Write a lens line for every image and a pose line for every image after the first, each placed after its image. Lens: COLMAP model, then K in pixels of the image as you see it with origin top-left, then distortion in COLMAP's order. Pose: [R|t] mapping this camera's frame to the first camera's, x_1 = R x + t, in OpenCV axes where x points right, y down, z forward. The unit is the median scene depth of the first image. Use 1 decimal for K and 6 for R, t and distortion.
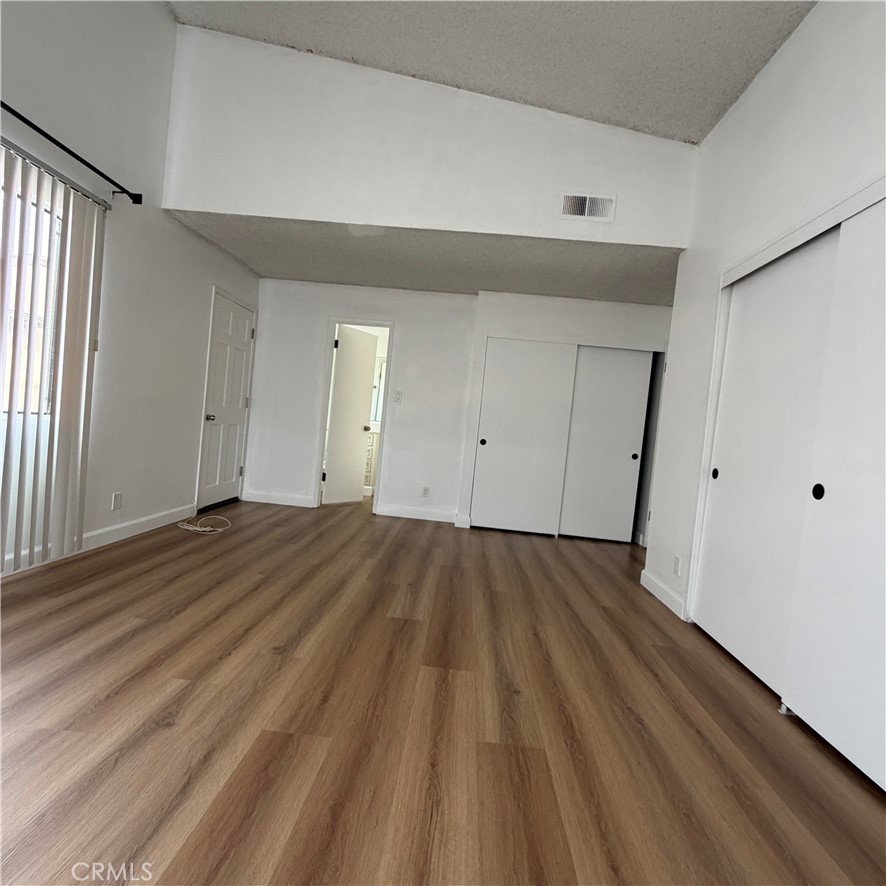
lens RADIAL K [[470.6, 0, 441.3], [0, 470.6, 447.2], [0, 0, 1]] dist [0.005038, -0.002514]
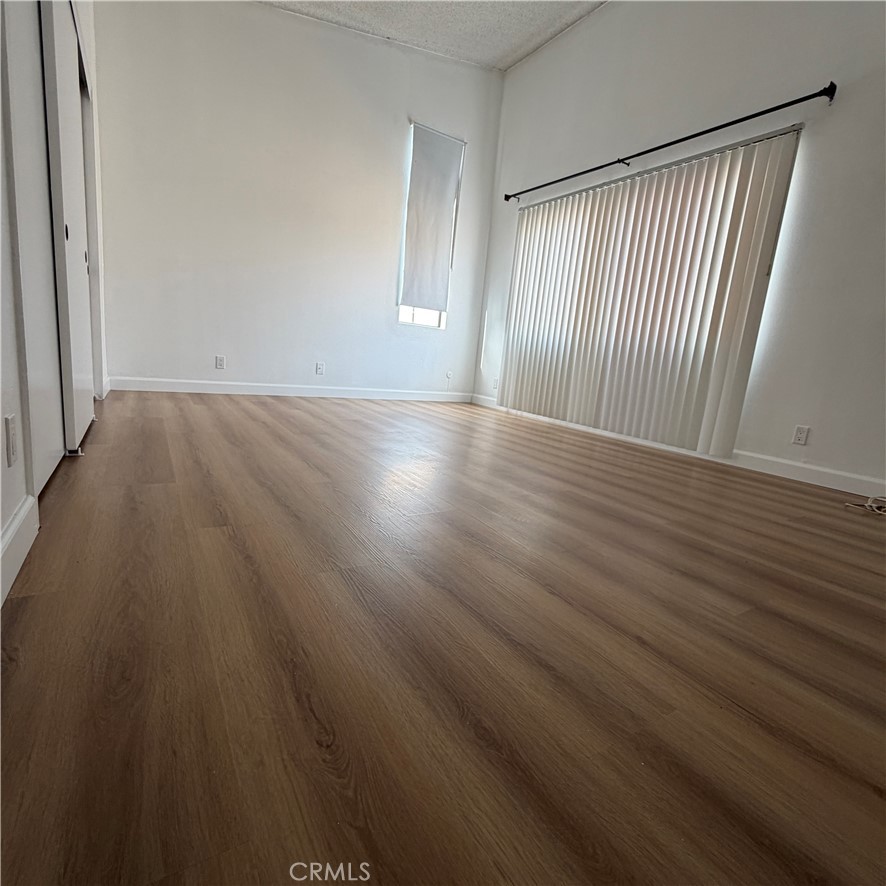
lens RADIAL K [[470.6, 0, 441.7], [0, 470.6, 442.7], [0, 0, 1]] dist [0.005038, -0.002514]
pose [[-0.797533, -0.069179, -0.599296, 0.464906], [-0.187122, 0.972775, 0.136728, 0.151227], [0.573521, 0.221186, -0.788765, 1.506064]]
